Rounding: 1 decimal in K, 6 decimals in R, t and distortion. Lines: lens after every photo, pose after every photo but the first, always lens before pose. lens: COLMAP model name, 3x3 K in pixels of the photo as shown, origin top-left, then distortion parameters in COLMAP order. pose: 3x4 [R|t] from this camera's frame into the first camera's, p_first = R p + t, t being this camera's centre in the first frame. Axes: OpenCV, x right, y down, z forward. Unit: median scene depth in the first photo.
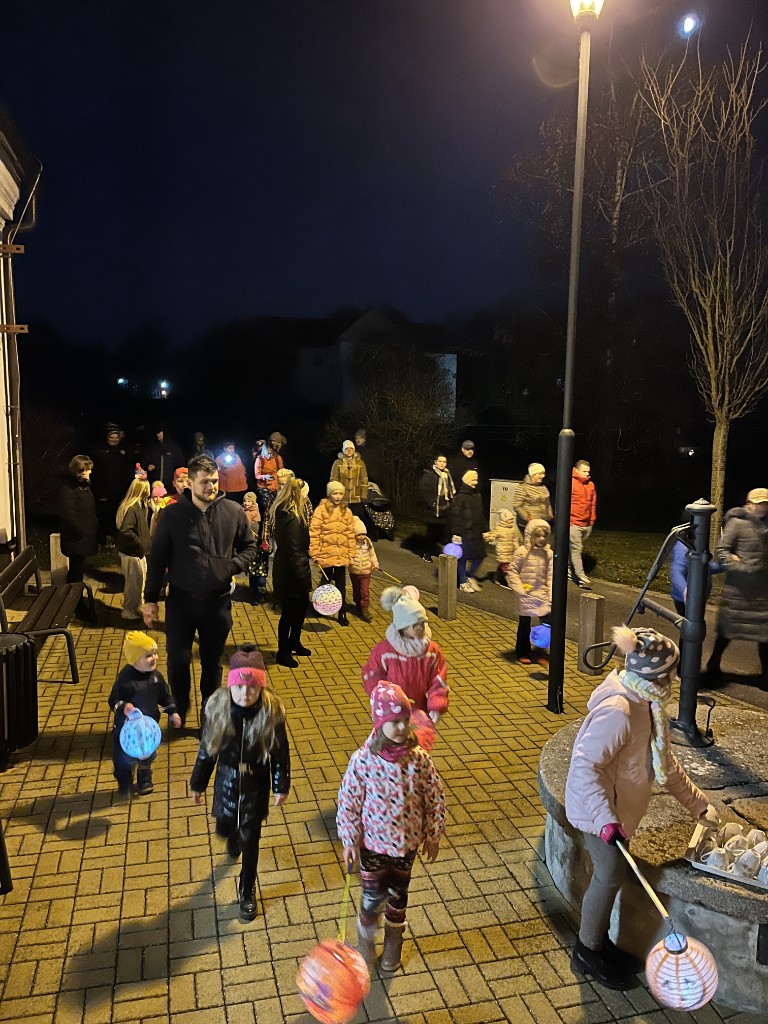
lens RADIAL K [[768.1, 0, 384.0], [0, 768.1, 512.0], [0, 0, 1]] dist [0.004596, 0.002658]
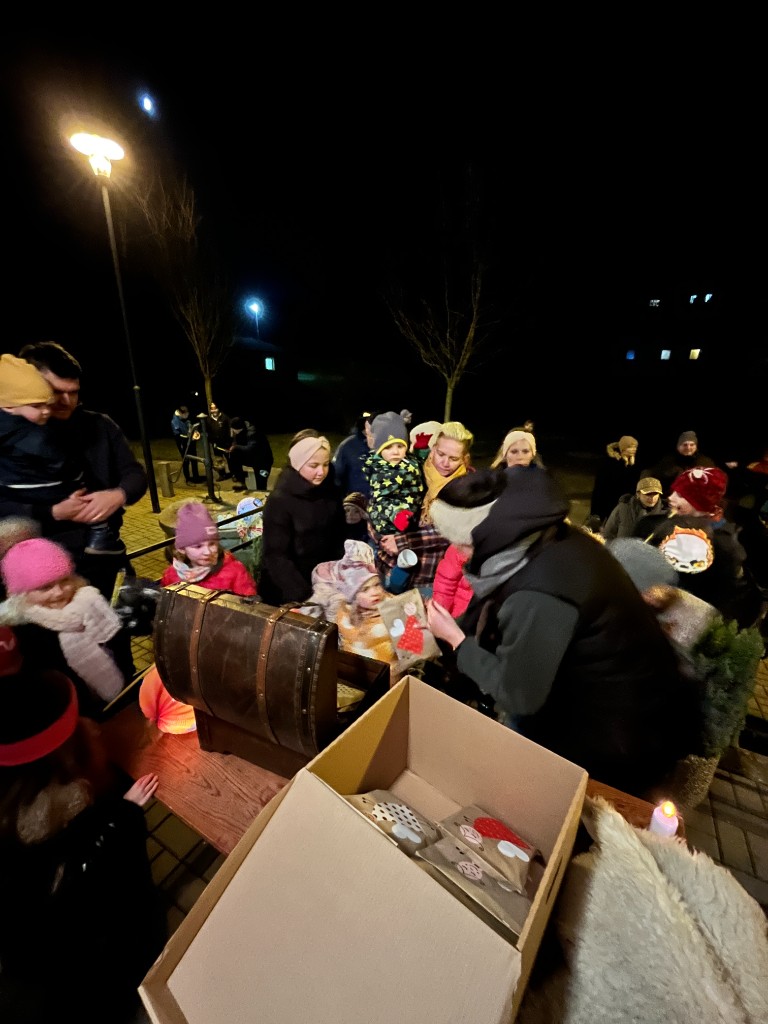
lens RADIAL K [[417.7, 0, 384.0], [0, 417.7, 512.0], [0, 0, 1]] dist [-0.000783, 0.000079]
pose [[0.705762, -0.224559, 0.671917, -0.086234], [0.085711, 0.968533, 0.233661, 0.013558], [-0.703245, -0.107318, 0.702801, -0.223487]]
